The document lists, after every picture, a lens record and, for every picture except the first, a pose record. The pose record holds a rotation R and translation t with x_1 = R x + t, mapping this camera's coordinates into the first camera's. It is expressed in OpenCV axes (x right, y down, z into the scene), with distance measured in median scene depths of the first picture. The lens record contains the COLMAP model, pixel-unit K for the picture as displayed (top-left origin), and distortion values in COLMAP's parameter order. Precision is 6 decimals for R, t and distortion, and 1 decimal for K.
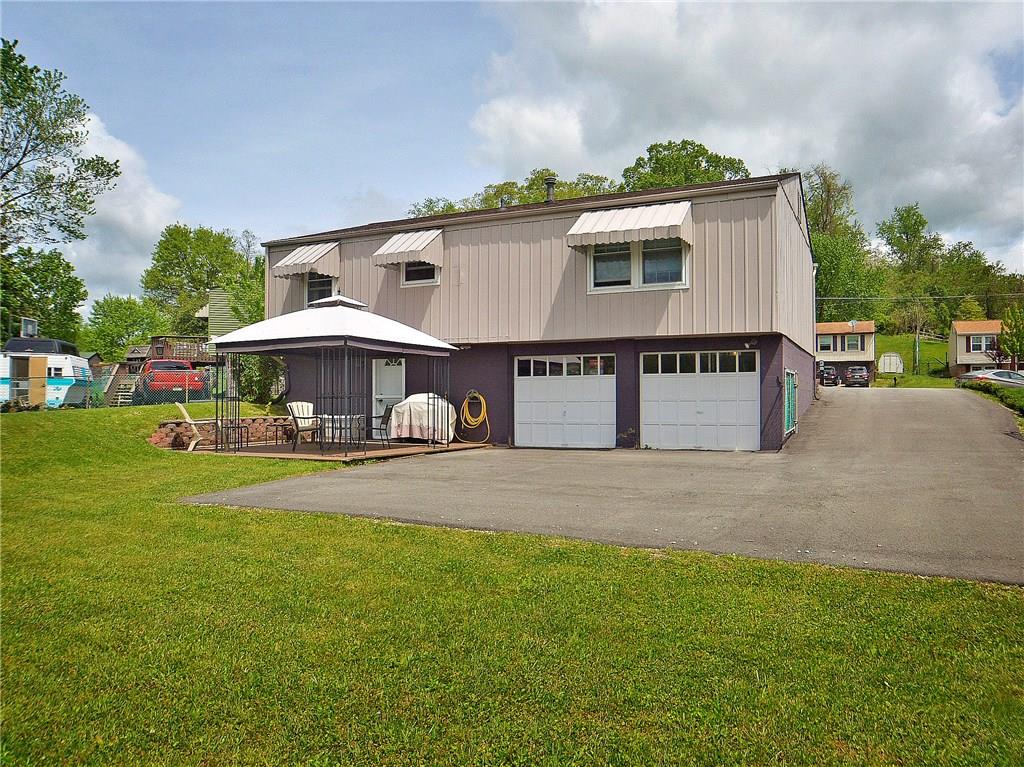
lens RADIAL K [[716.8, 0, 511.7], [0, 716.8, 383.7], [0, 0, 1]] dist [-0.030641, -0.002903]
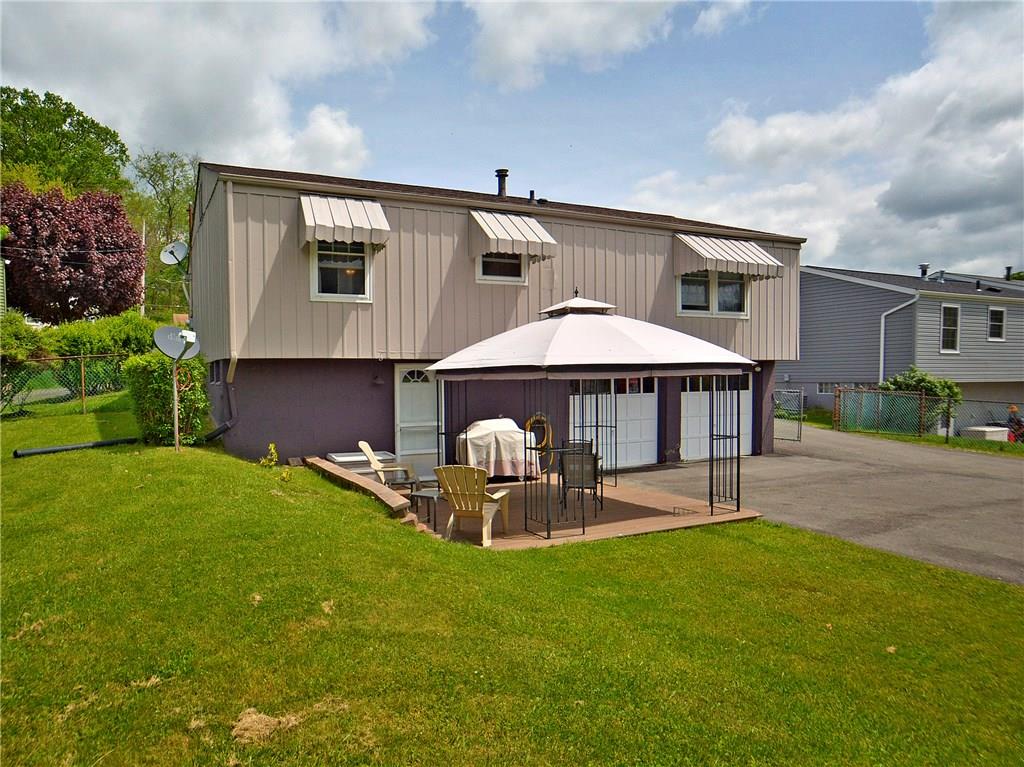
lens RADIAL K [[716.8, 0, 511.8], [0, 716.8, 383.1], [0, 0, 1]] dist [-0.030641, -0.002903]
pose [[0.605905, -0.004396, 0.795525, -0.763663], [-0.000595, 0.999982, 0.005979, -0.031640], [-0.795537, -0.004096, 0.605891, 0.517729]]
